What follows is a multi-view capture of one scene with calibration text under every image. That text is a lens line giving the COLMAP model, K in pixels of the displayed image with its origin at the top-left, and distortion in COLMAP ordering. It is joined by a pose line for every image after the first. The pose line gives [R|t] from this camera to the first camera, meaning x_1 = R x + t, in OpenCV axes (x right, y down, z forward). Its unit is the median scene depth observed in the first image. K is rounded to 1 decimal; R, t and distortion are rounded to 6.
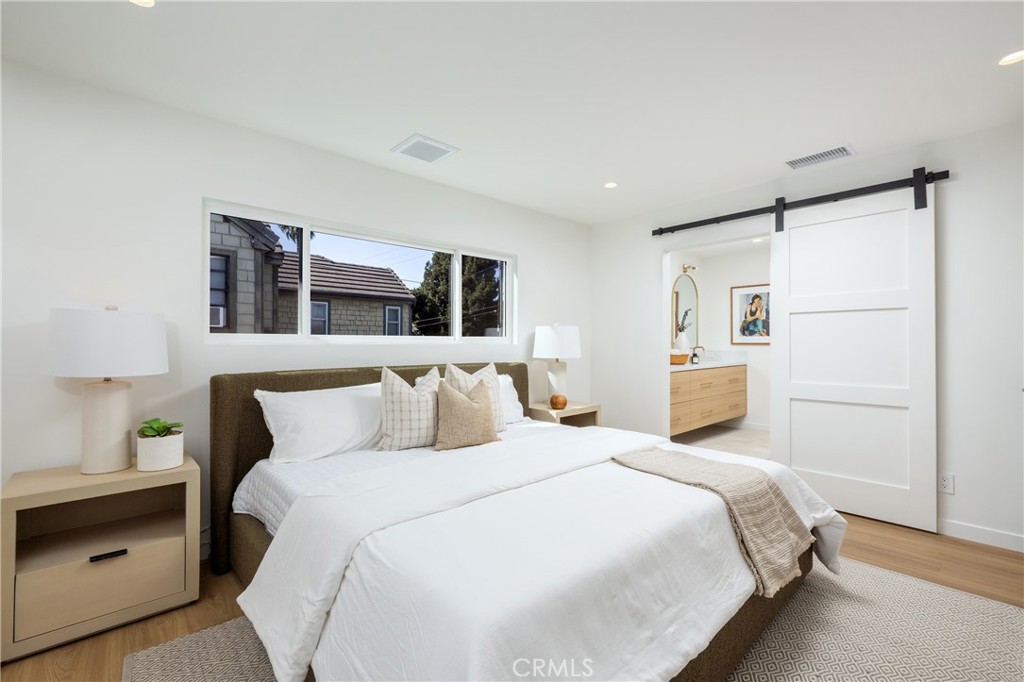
lens RADIAL K [[452.9, 0, 511.6], [0, 452.9, 342.7], [0, 0, 1]] dist [0.001614, 0.000020]
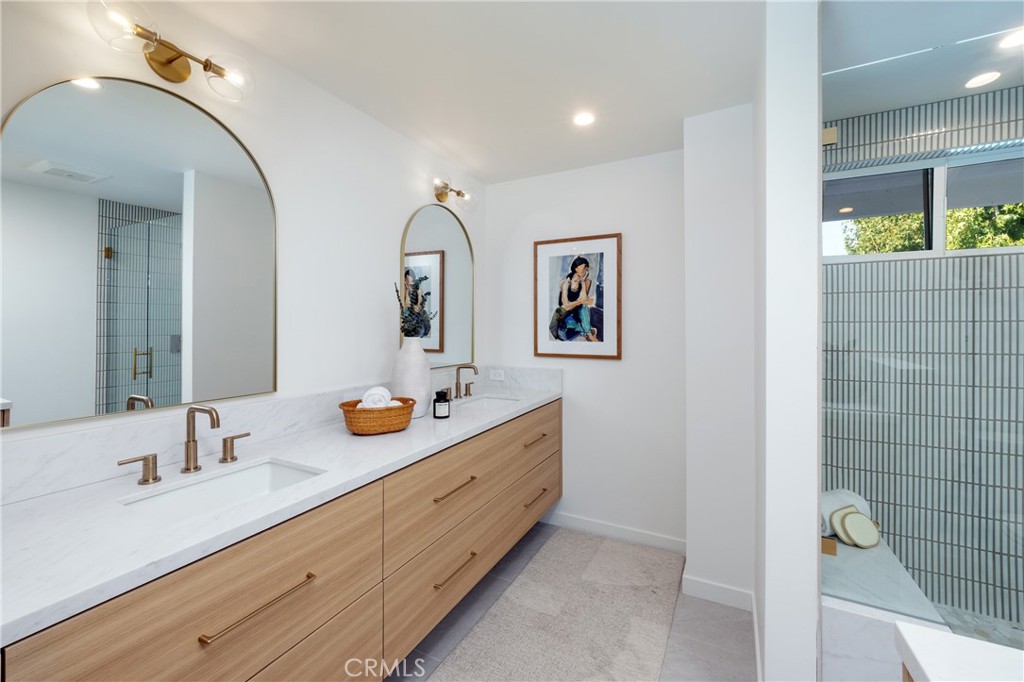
lens RADIAL K [[410.6, 0, 511.3], [0, 410.6, 333.4], [0, 0, 1]] dist [-0.000371, -0.000049]
pose [[0.942535, -0.003677, 0.334087, 0.318859], [-0.003027, 0.999804, 0.019544, -0.031274], [-0.334093, -0.019432, 0.942340, 0.599647]]
